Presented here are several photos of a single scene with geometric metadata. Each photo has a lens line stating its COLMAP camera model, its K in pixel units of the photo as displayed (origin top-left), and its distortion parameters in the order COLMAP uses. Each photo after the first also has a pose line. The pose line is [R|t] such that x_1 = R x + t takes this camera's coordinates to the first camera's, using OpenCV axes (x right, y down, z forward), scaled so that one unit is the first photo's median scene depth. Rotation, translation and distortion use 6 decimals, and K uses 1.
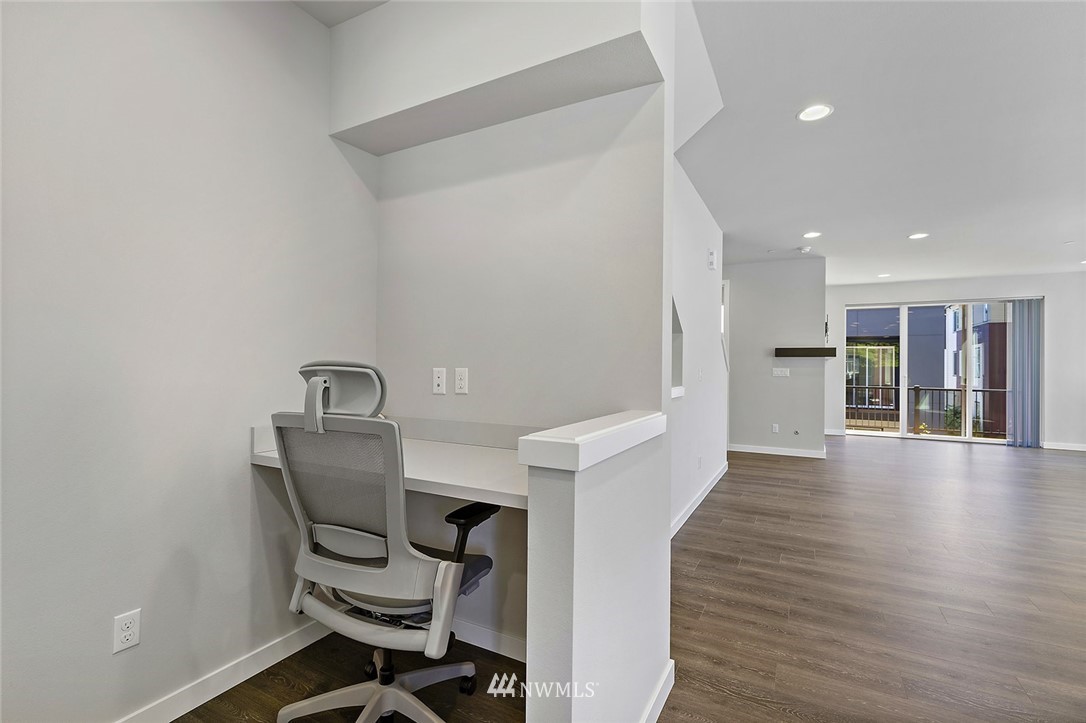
lens RADIAL K [[493.2, 0, 543.0], [0, 493.2, 361.5], [0, 0, 1]] dist [0.001167, 0.000221]
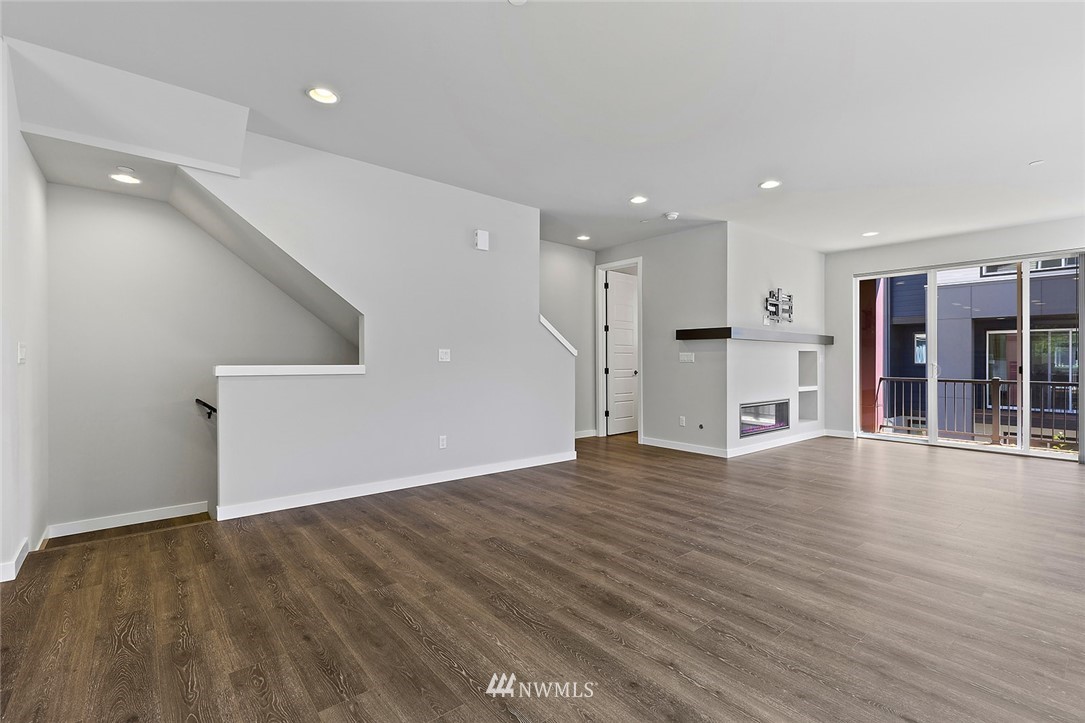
lens RADIAL K [[492.7, 0, 542.5], [0, 492.7, 361.5], [0, 0, 1]] dist [0.001167, 0.000221]
pose [[0.925952, -0.007516, -0.377567, 0.716635], [0.009351, 0.999952, 0.003026, 0.029665], [0.377526, -0.006333, 0.925977, 0.112036]]
